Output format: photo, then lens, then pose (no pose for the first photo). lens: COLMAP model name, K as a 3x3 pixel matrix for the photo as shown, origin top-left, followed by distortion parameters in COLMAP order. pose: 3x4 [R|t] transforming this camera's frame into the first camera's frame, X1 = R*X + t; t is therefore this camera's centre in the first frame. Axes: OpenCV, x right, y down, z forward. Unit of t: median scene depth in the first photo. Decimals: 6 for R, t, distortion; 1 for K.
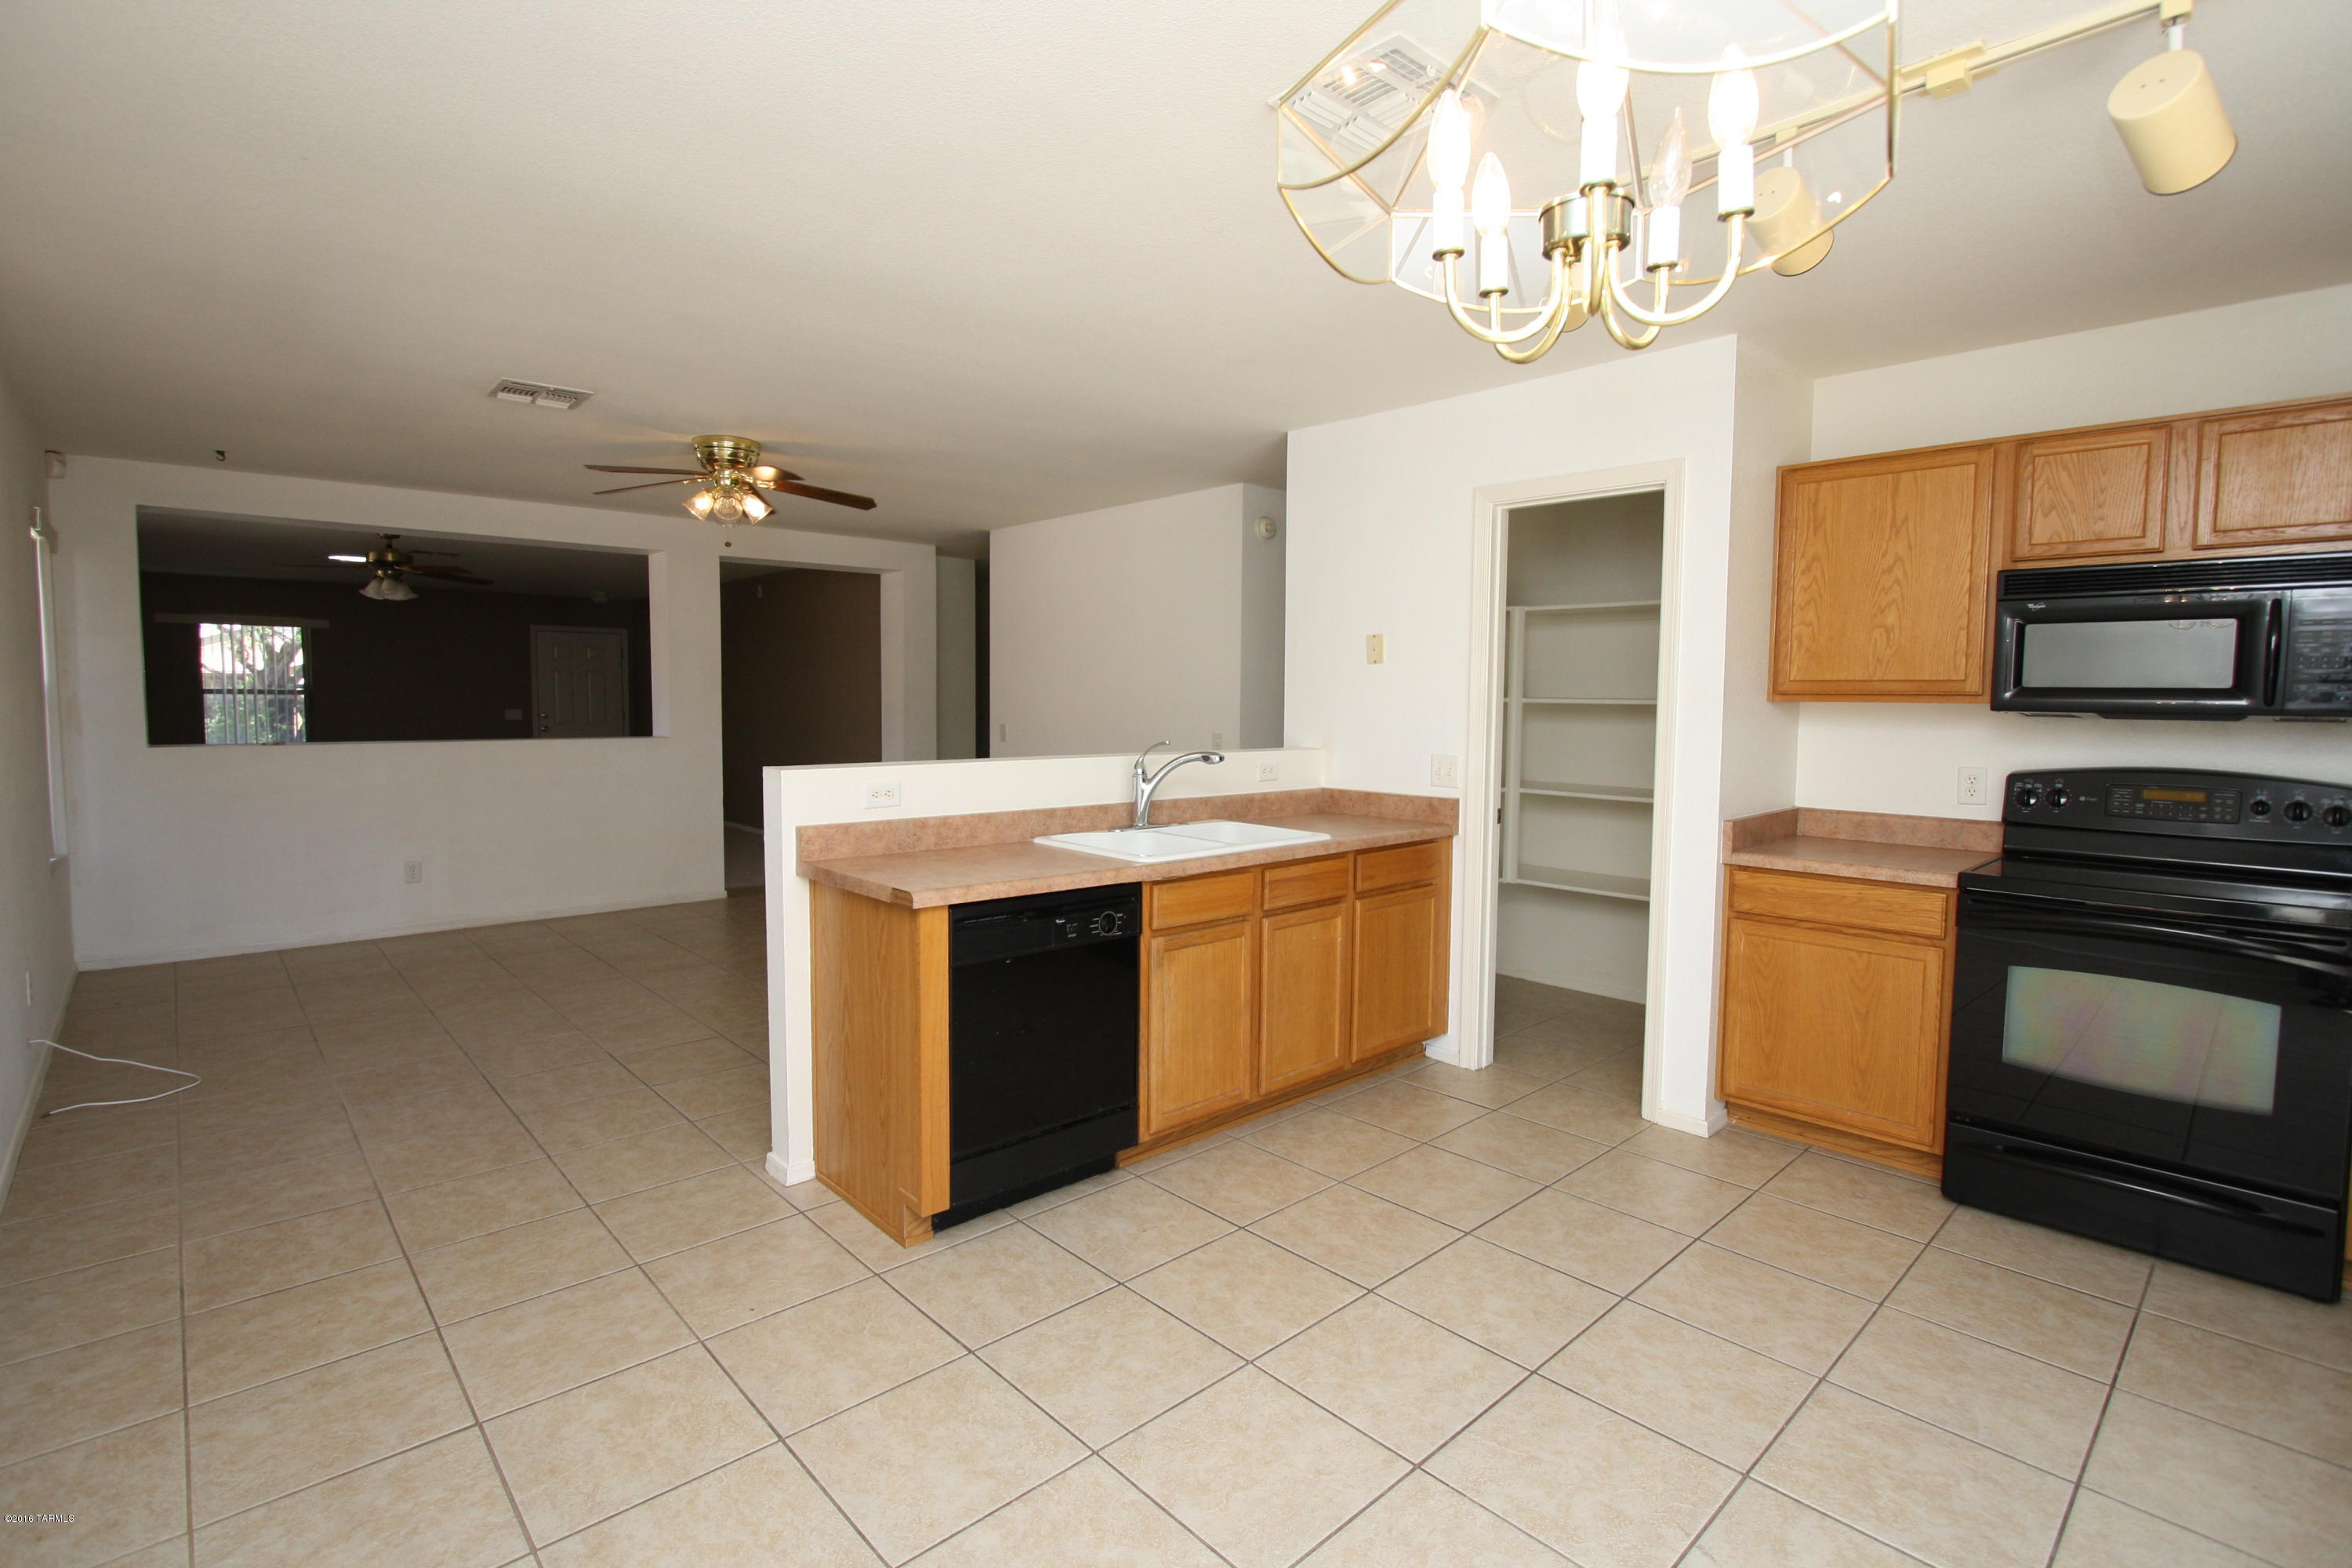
lens RADIAL K [[1094.0, 0, 1162.7], [0, 1094.0, 764.8], [0, 0, 1]] dist [-0.017213, 0.000022]
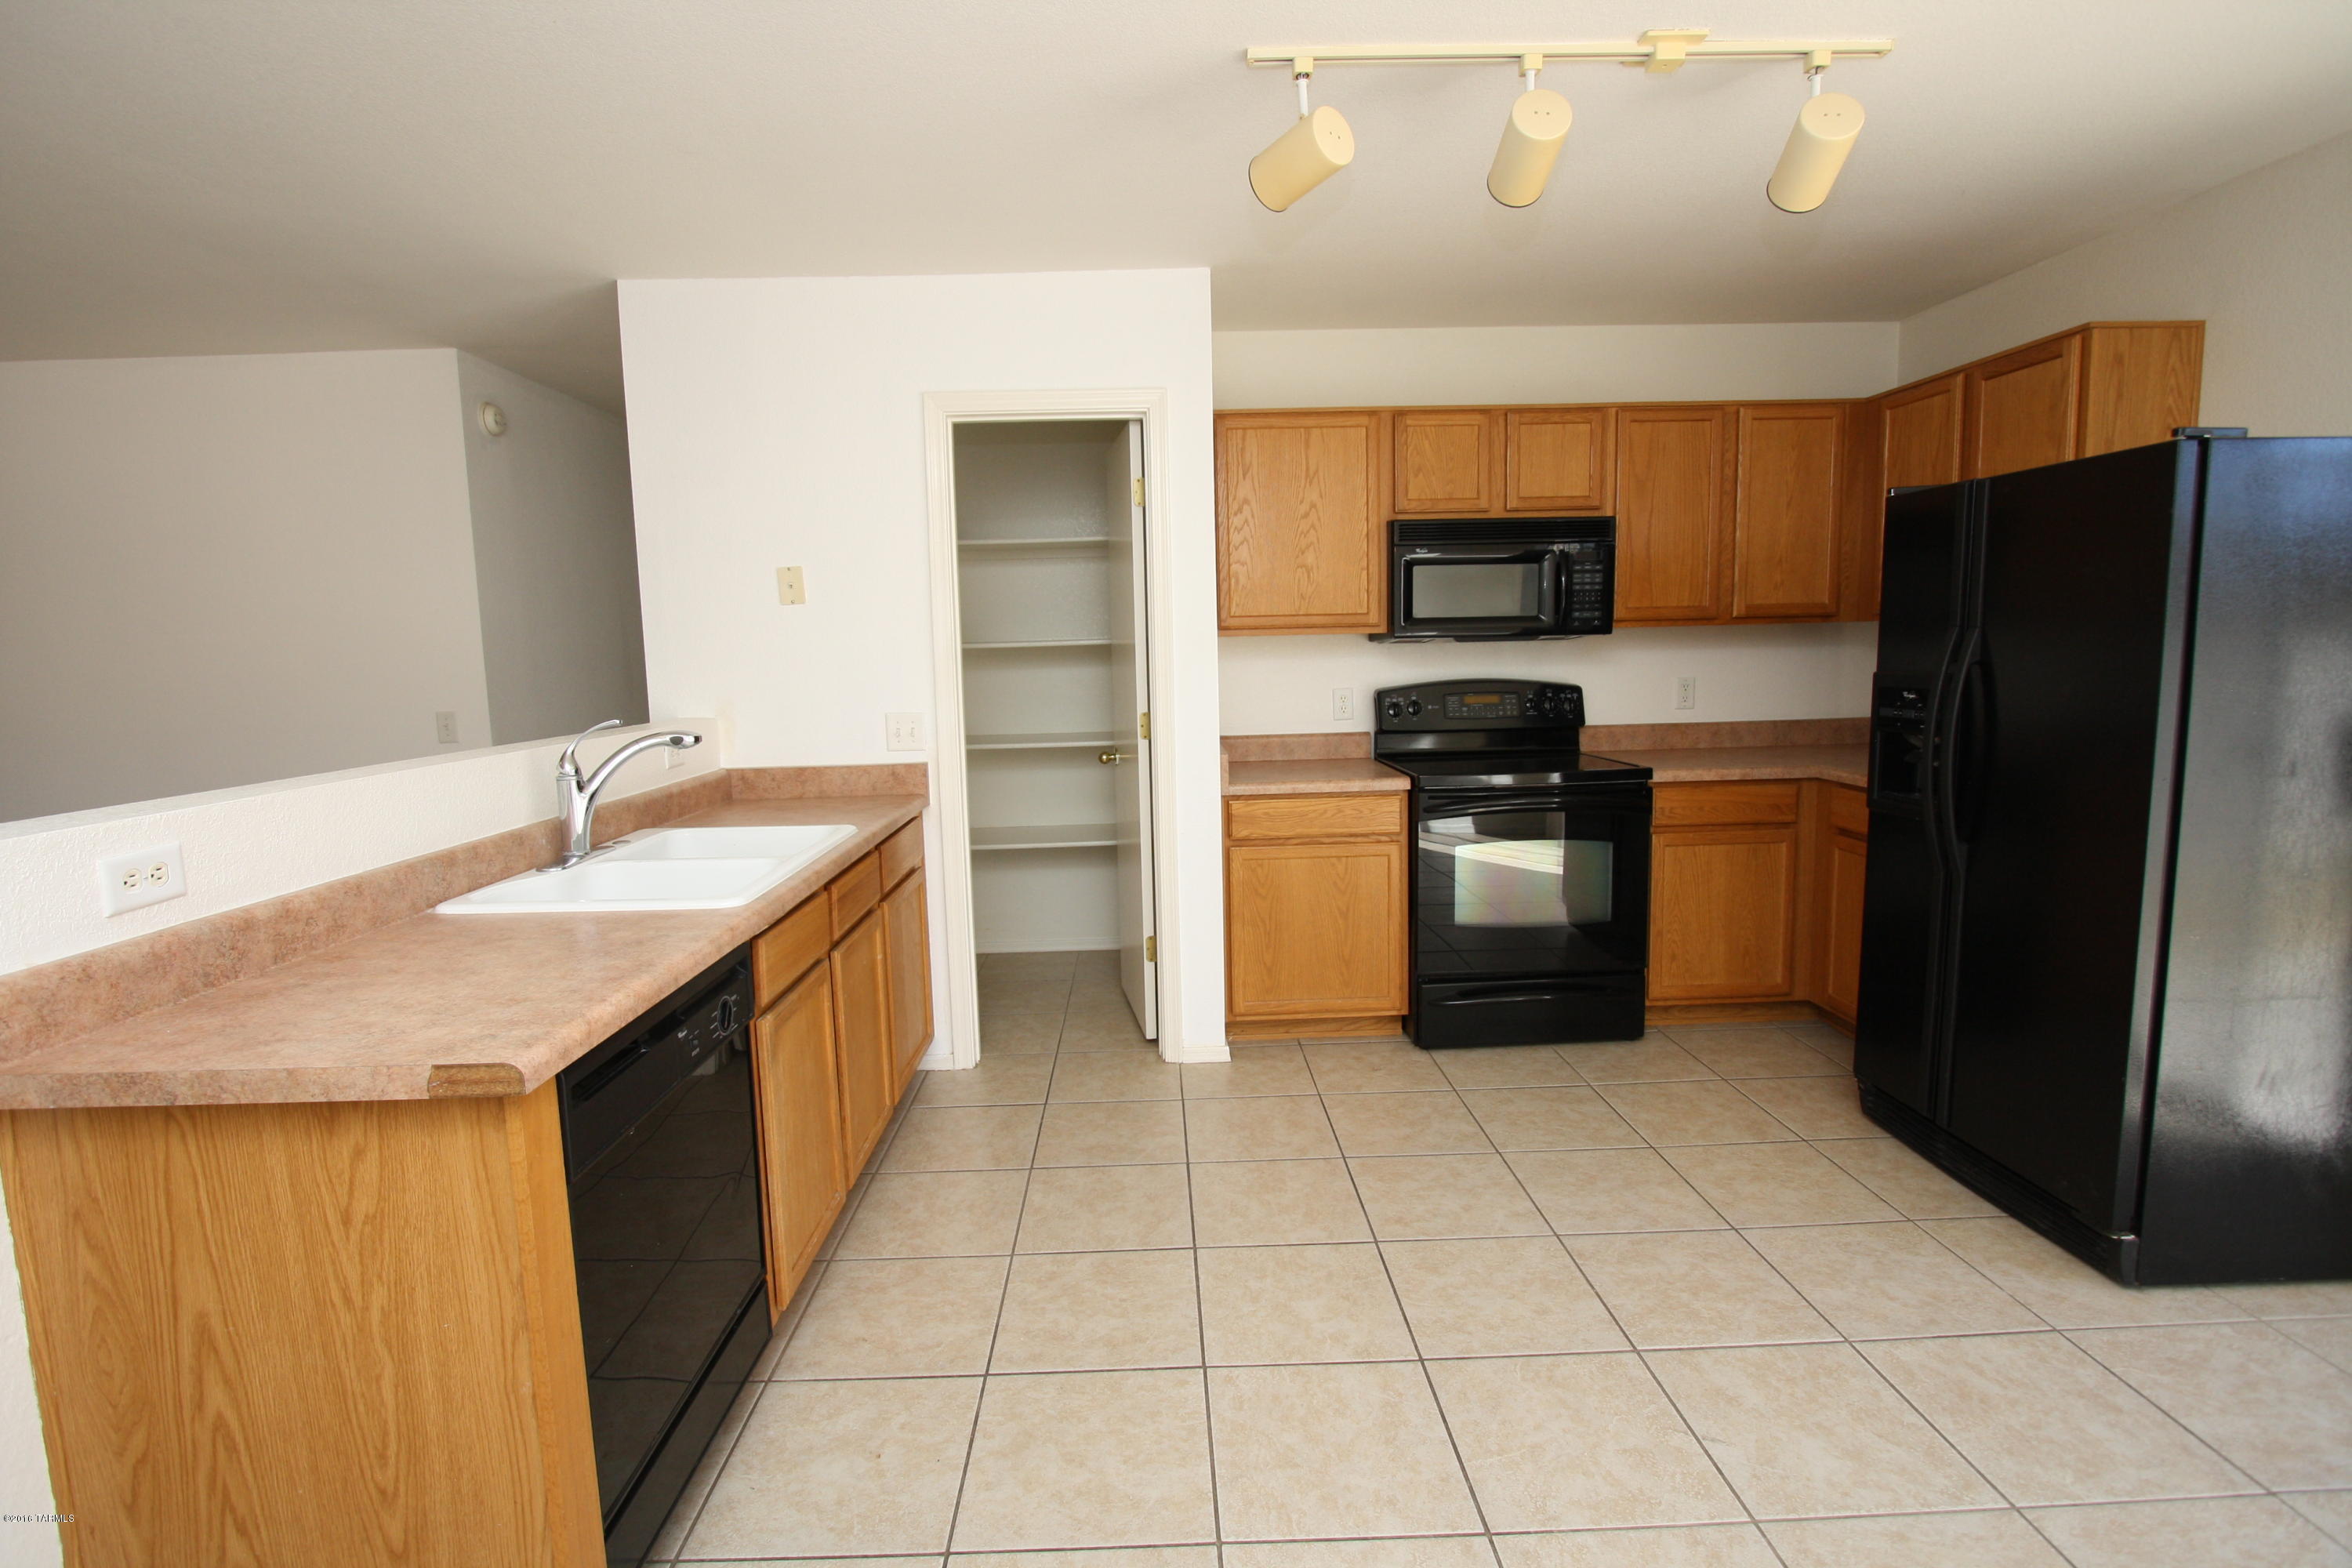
lens RADIAL K [[1094.0, 0, 1162.7], [0, 1094.0, 764.8], [0, 0, 1]] dist [-0.017213, 0.000022]
pose [[0.662757, -0.106899, 0.741165, -0.287066], [0.078185, 0.994227, 0.073485, -0.018584], [-0.744742, 0.009246, 0.667289, 0.358804]]
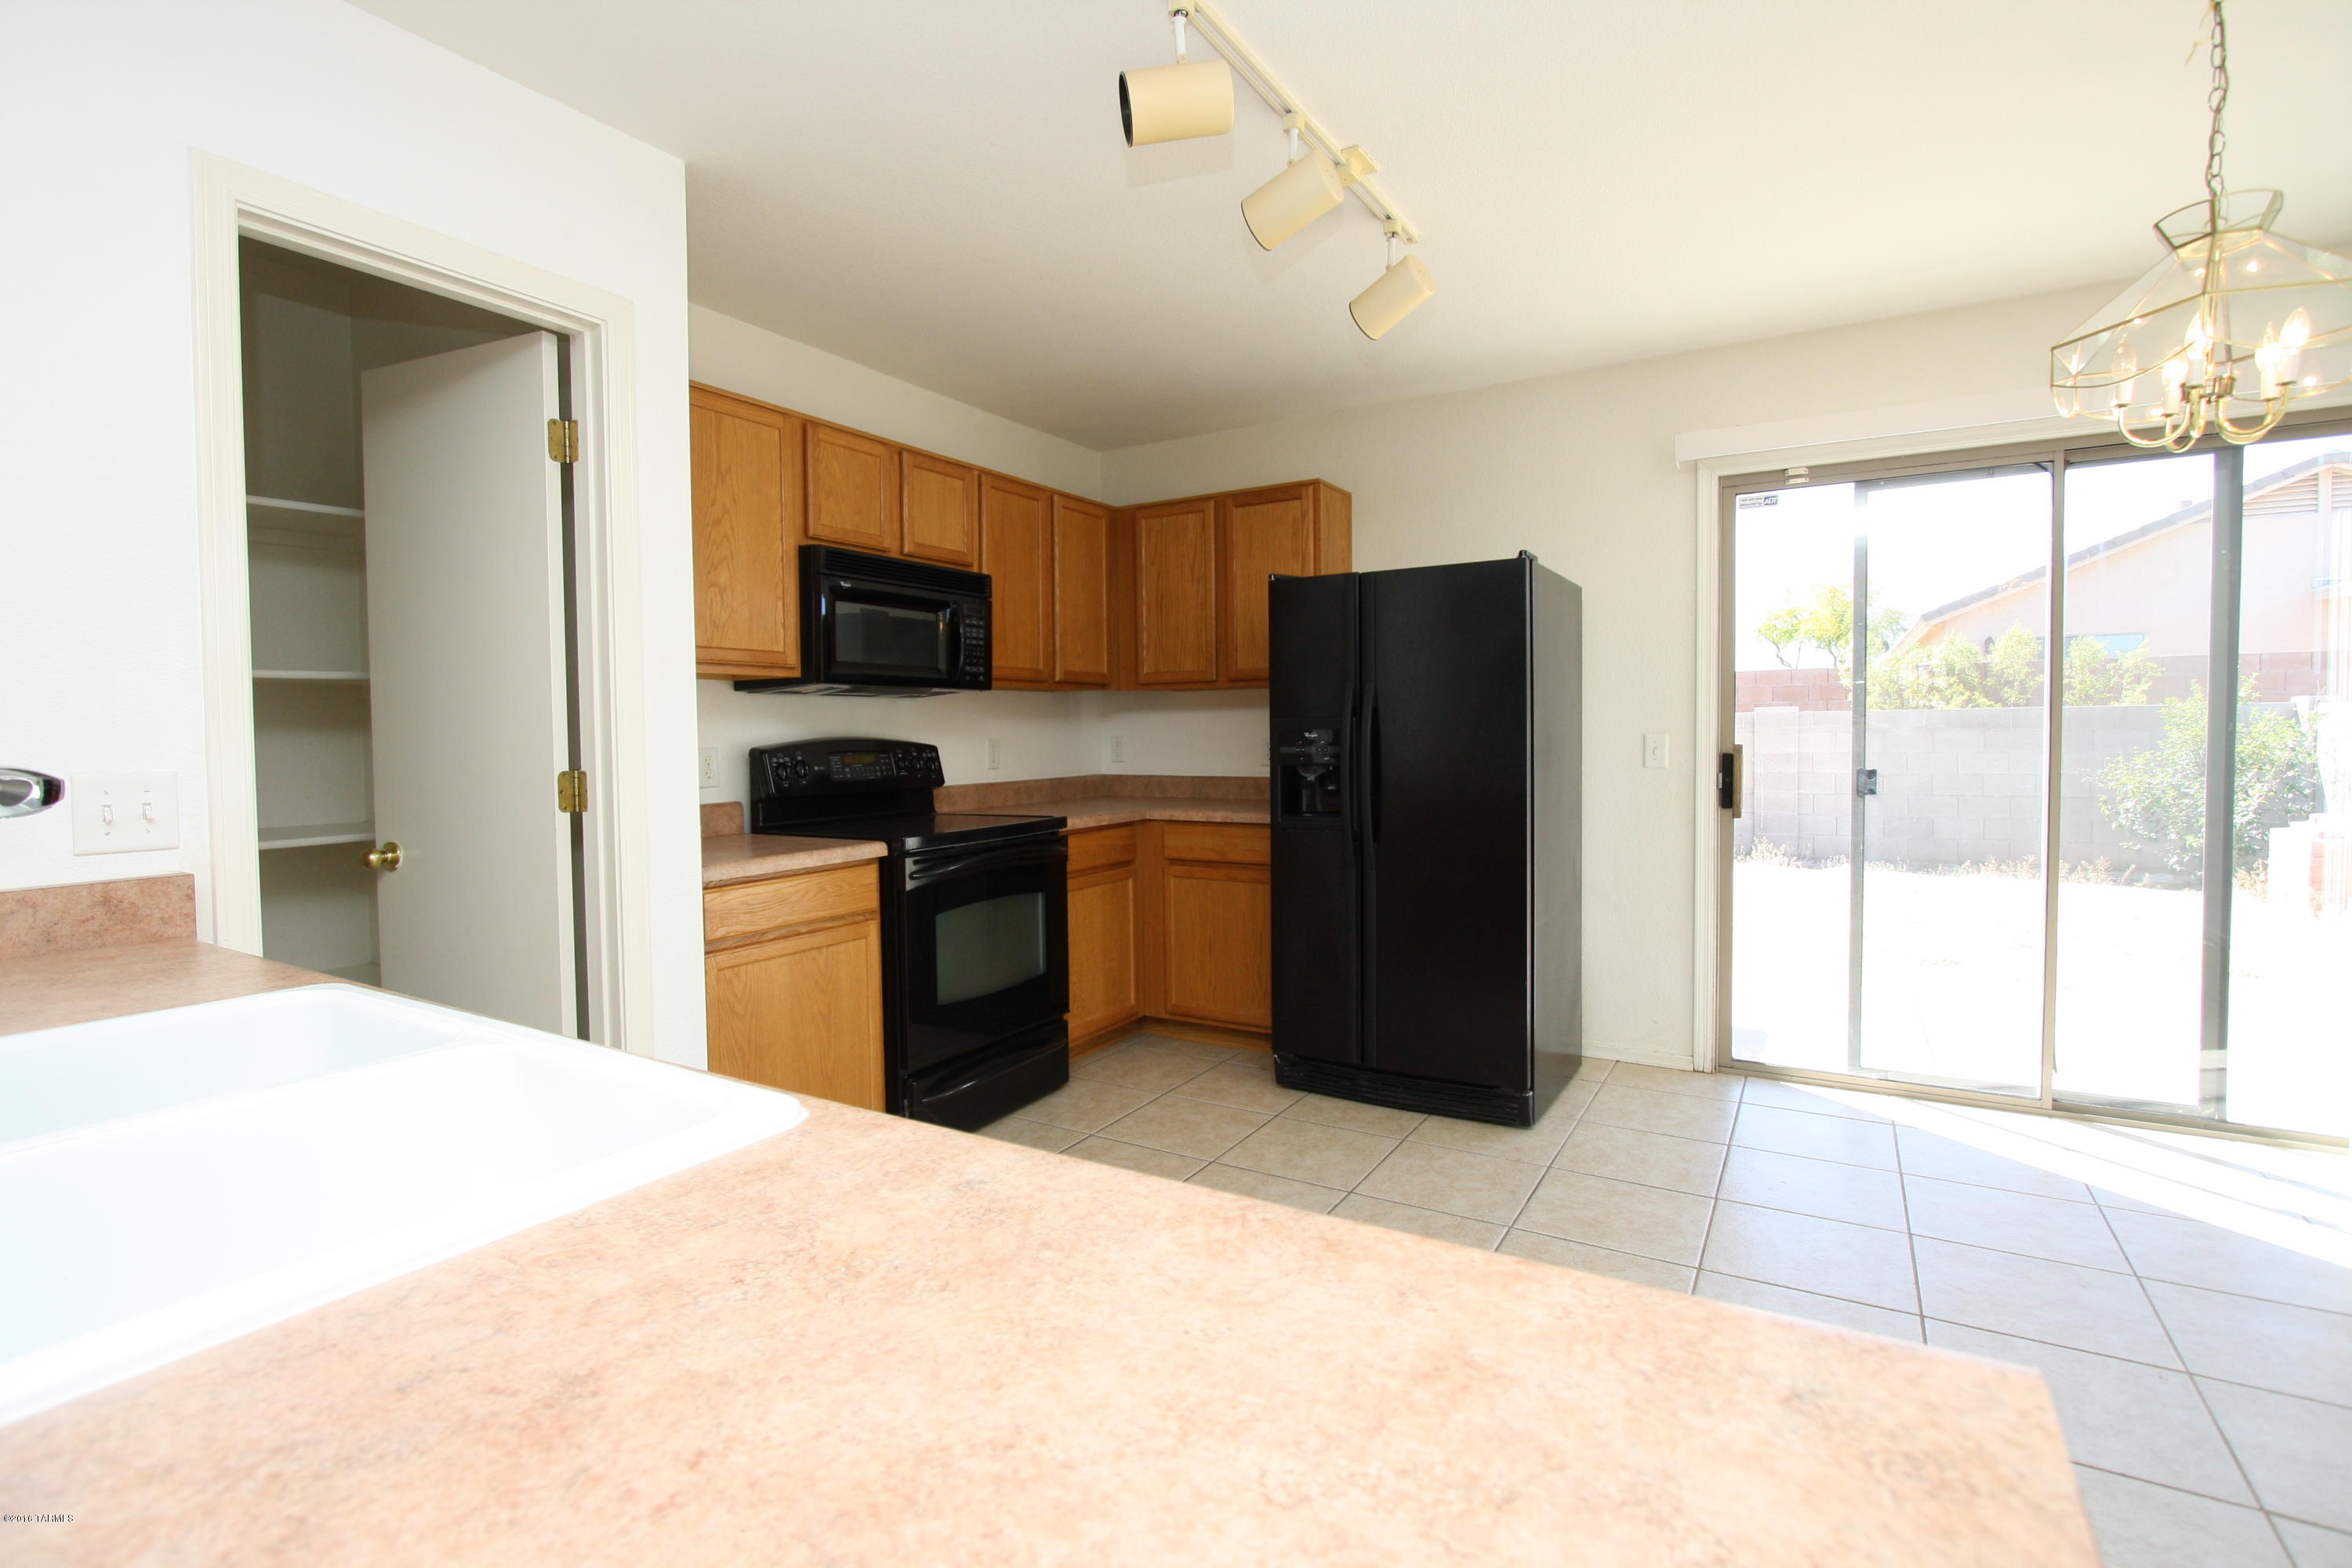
lens RADIAL K [[1094.0, 0, 1162.7], [0, 1094.0, 764.8], [0, 0, 1]] dist [-0.017213, 0.000022]
pose [[-0.272477, -0.034022, 0.961561, -0.277292], [0.072472, 0.995810, 0.055770, -0.007318], [-0.959429, 0.084882, -0.268869, 0.901677]]
